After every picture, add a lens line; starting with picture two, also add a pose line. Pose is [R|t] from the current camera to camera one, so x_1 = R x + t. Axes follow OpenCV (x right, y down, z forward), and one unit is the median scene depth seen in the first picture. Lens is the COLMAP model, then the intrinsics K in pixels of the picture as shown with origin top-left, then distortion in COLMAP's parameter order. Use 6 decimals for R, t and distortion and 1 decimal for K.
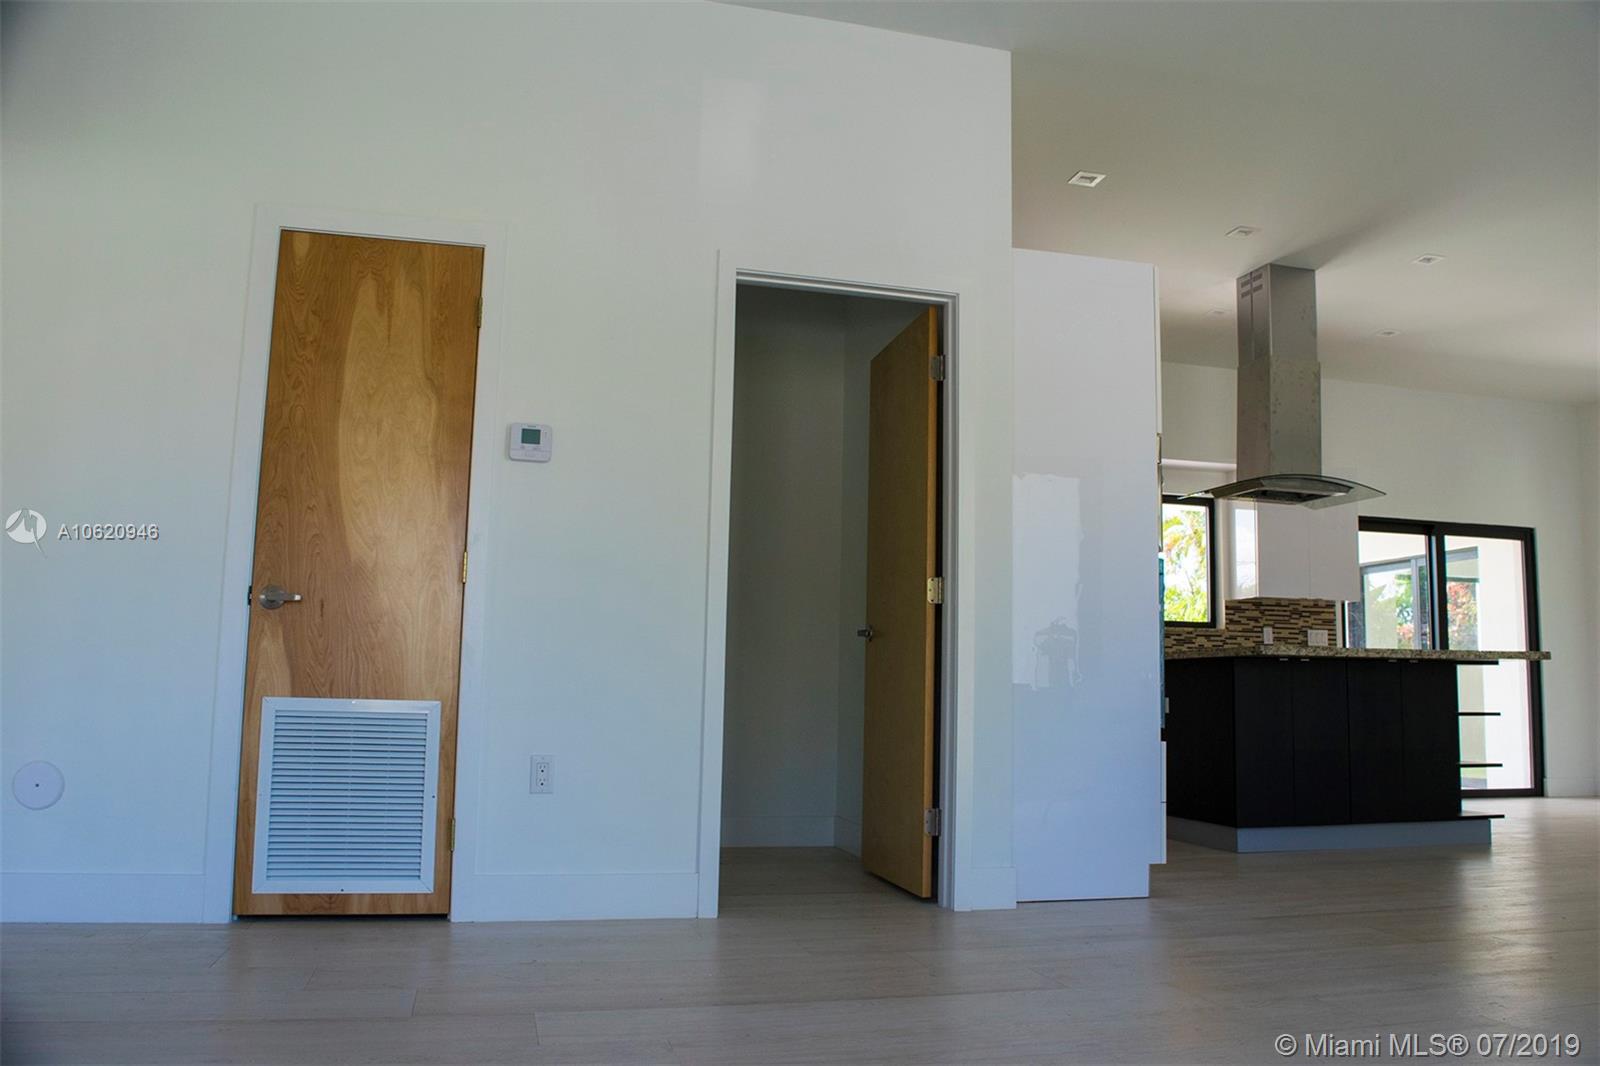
lens RADIAL K [[1262.6, 0, 800.0], [0, 1262.6, 533.0], [0, 0, 1]] dist [-0.118469, -0.000223]
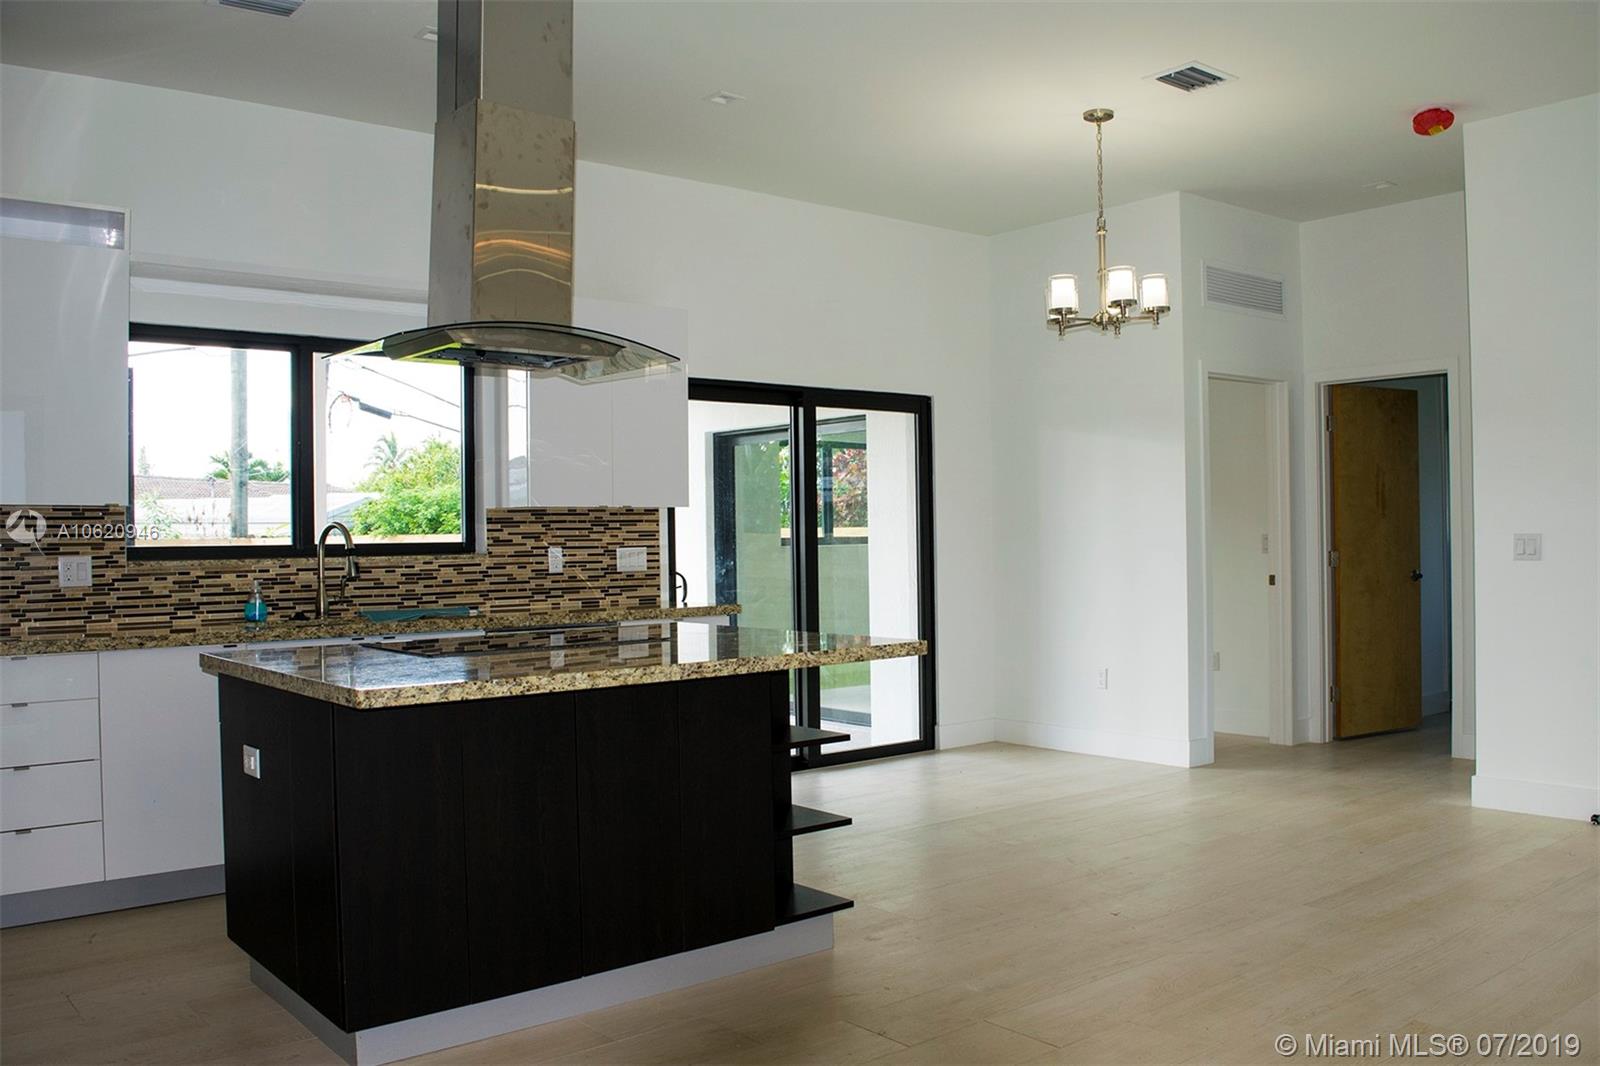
lens RADIAL K [[1262.6, 0, 800.0], [0, 1262.6, 533.0], [0, 0, 1]] dist [-0.118469, -0.000223]
pose [[0.899467, -0.034032, 0.435661, 0.203055], [-0.025107, 0.991291, 0.129273, -0.021382], [-0.436266, -0.127215, 0.890780, 0.347960]]
